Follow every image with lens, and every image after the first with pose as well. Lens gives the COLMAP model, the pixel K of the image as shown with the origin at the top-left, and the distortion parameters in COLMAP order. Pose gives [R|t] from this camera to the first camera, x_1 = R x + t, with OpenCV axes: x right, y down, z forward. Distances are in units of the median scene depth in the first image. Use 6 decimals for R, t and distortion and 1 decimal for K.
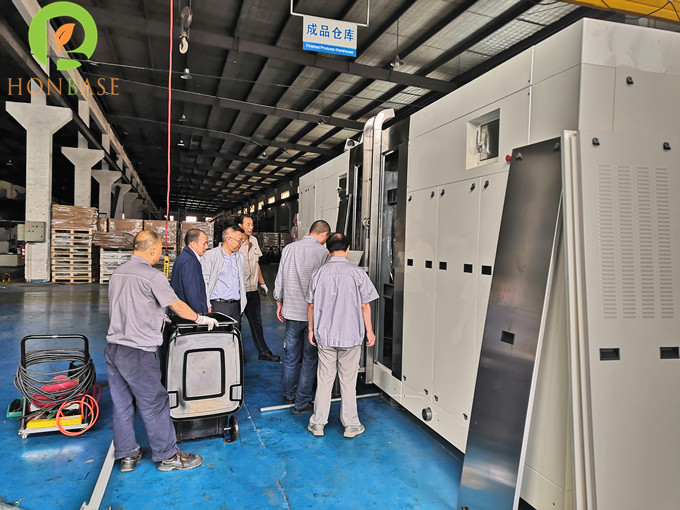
lens RADIAL K [[527.9, 0, 340.0], [0, 527.9, 255.0], [0, 0, 1]] dist [-0.008156, 0.045418]
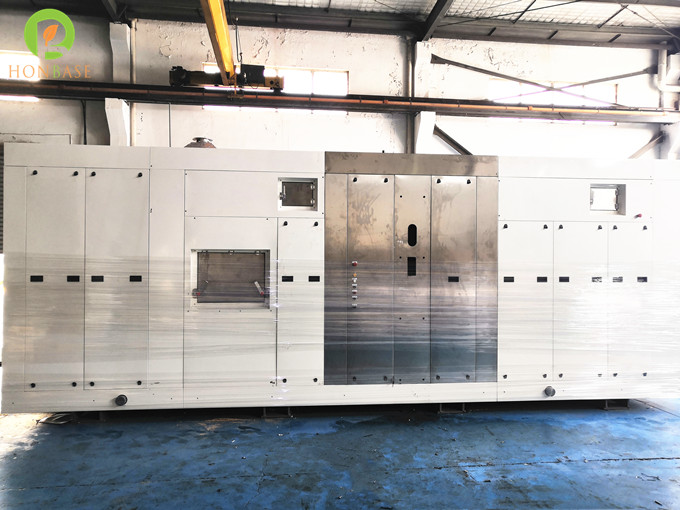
lens RADIAL K [[527.9, 0, 340.0], [0, 527.9, 255.0], [0, 0, 1]] dist [-0.008156, 0.045418]
pose [[0.173652, -0.022702, 0.984545, -0.911919], [0.020193, 0.999606, 0.019488, -0.059483], [-0.984600, 0.016497, 0.174042, 0.949434]]
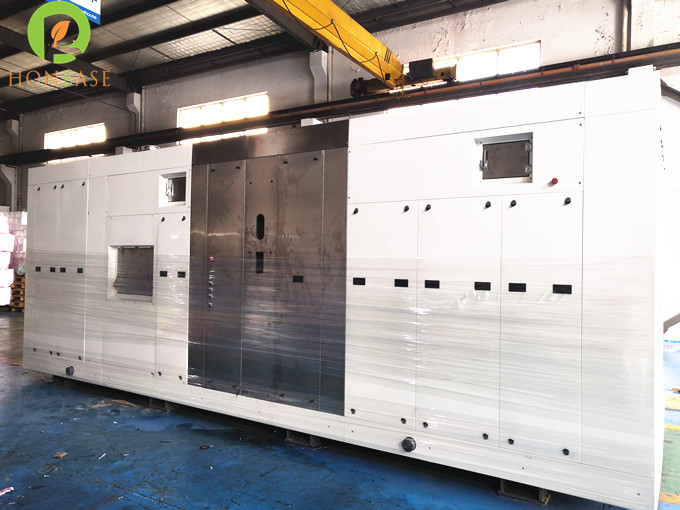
lens RADIAL K [[527.9, 0, 340.0], [0, 527.9, 255.0], [0, 0, 1]] dist [-0.008156, 0.045418]
pose [[0.748050, -0.007910, 0.663595, -0.399136], [0.019650, 0.999755, -0.010234, -0.018626], [-0.663352, 0.020695, 0.748022, 0.279433]]
